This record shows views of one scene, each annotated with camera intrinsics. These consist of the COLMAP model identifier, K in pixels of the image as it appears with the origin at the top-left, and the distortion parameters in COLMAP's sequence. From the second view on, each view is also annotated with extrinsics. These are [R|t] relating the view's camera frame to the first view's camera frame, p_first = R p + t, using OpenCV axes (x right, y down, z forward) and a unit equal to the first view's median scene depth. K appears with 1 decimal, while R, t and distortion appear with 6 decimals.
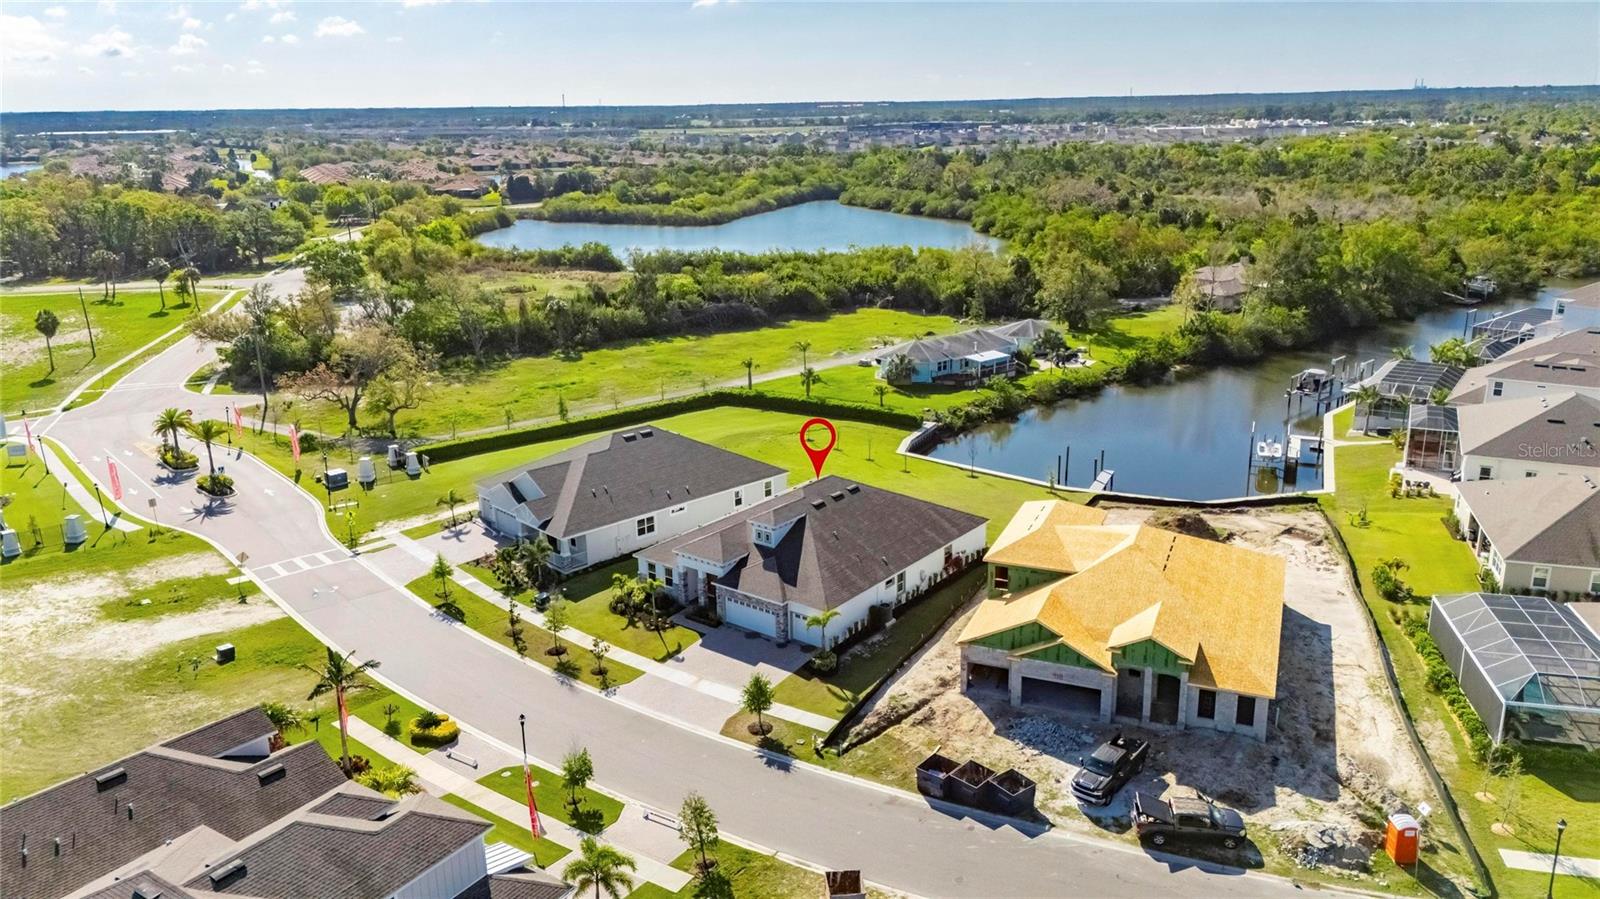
lens RADIAL K [[1165.4, 0, 808.4], [0, 1165.4, 450.0], [0, 0, 1]] dist [0.089644, -0.086390]
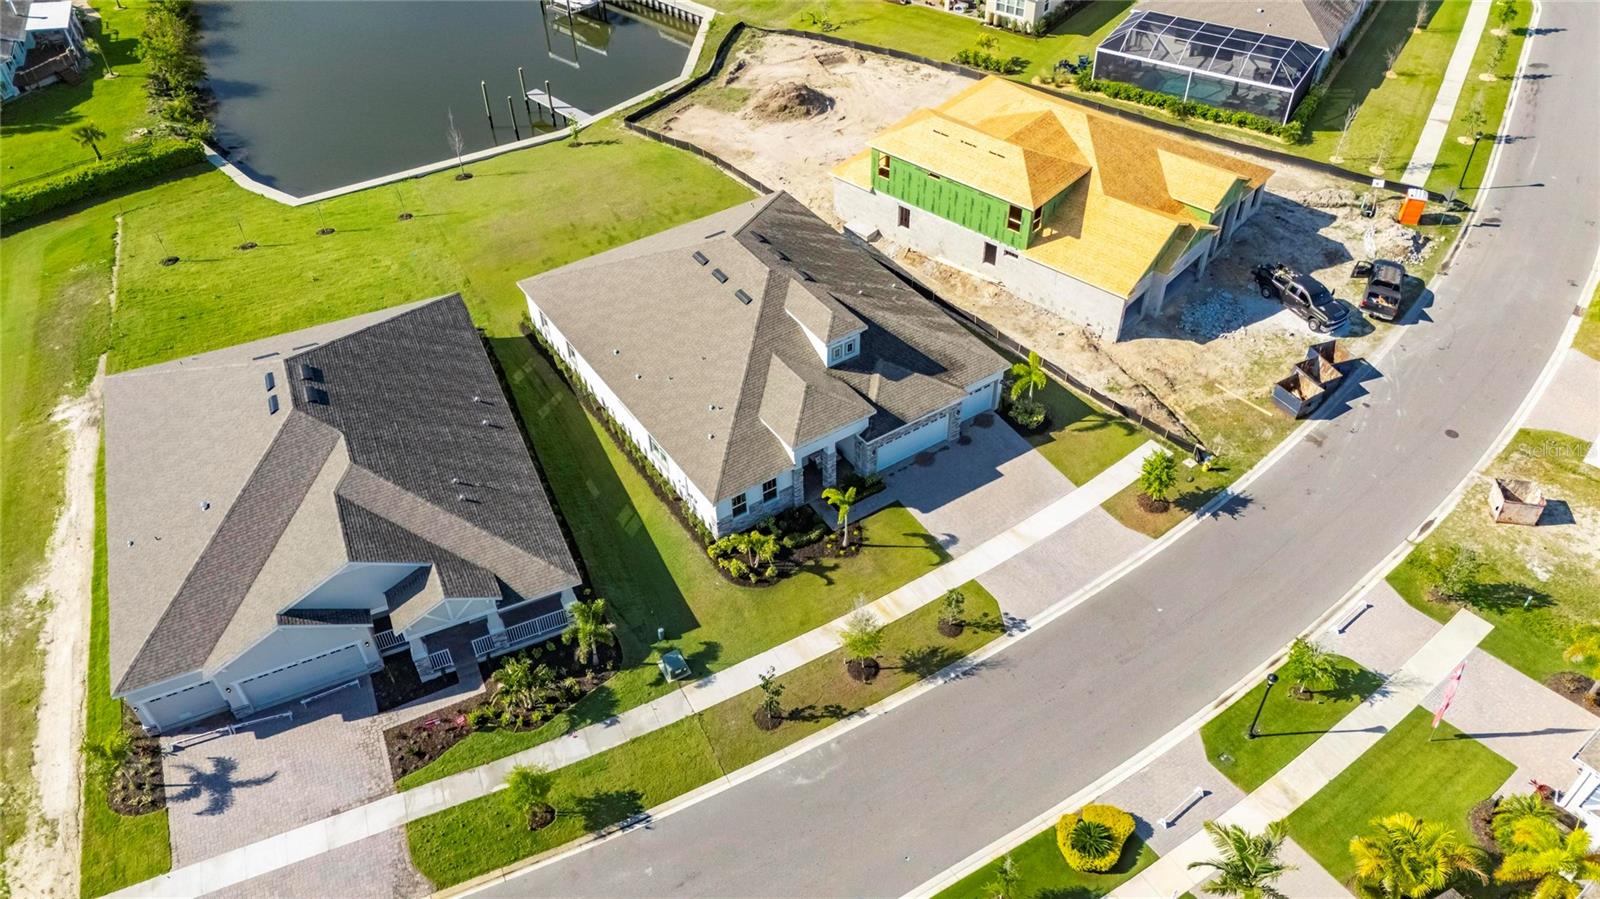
lens RADIAL K [[1165.4, 0, 808.4], [0, 1165.4, 450.0], [0, 0, 1]] dist [0.089644, -0.086390]
pose [[0.319856, -0.629498, 0.708113, -0.595428], [0.276252, 0.776864, 0.565833, -0.288123], [-0.906299, 0.014633, 0.422385, 0.749984]]
